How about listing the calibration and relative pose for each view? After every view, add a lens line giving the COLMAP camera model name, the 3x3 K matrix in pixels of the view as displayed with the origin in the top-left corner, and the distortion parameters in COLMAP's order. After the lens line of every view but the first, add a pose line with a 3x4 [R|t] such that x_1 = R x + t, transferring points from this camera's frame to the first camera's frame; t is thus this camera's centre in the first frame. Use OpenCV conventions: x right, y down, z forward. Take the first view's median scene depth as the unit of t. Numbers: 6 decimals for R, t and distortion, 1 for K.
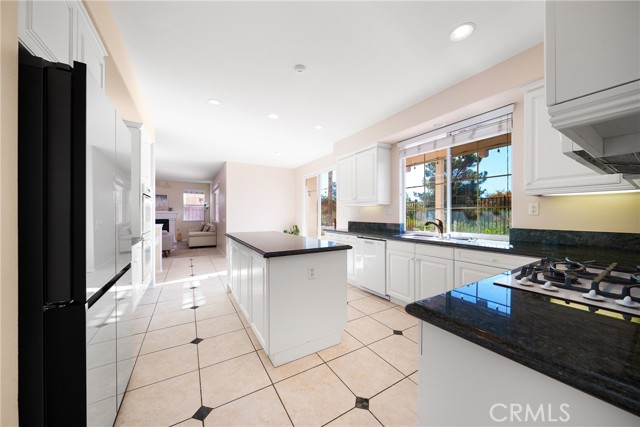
lens RADIAL K [[219.1, 0, 321.2], [0, 219.1, 211.8], [0, 0, 1]] dist [-0.002055, 0.000125]
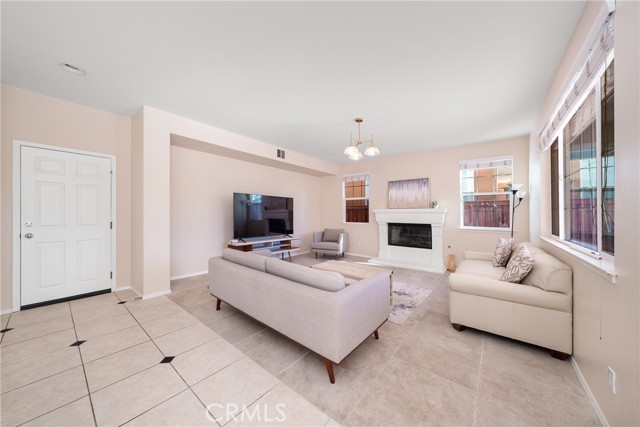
lens RADIAL K [[219.1, 0, 316.6], [0, 219.1, 210.6], [0, 0, 1]] dist [-0.002055, 0.000125]
pose [[0.337548, -0.003312, -0.941302, -0.298950], [0.003618, 0.999991, -0.002221, 0.002181], [0.941301, -0.002656, 0.337557, 0.569274]]
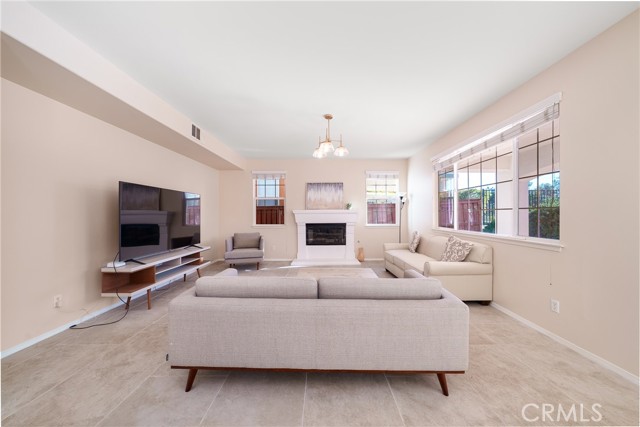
lens RADIAL K [[219.1, 0, 319.7], [0, 219.1, 211.2], [0, 0, 1]] dist [-0.002055, 0.000125]
pose [[0.857059, -0.004570, -0.515198, -0.450651], [0.006038, 0.999981, 0.001174, 0.000387], [0.515183, -0.004117, 0.857070, 0.454541]]
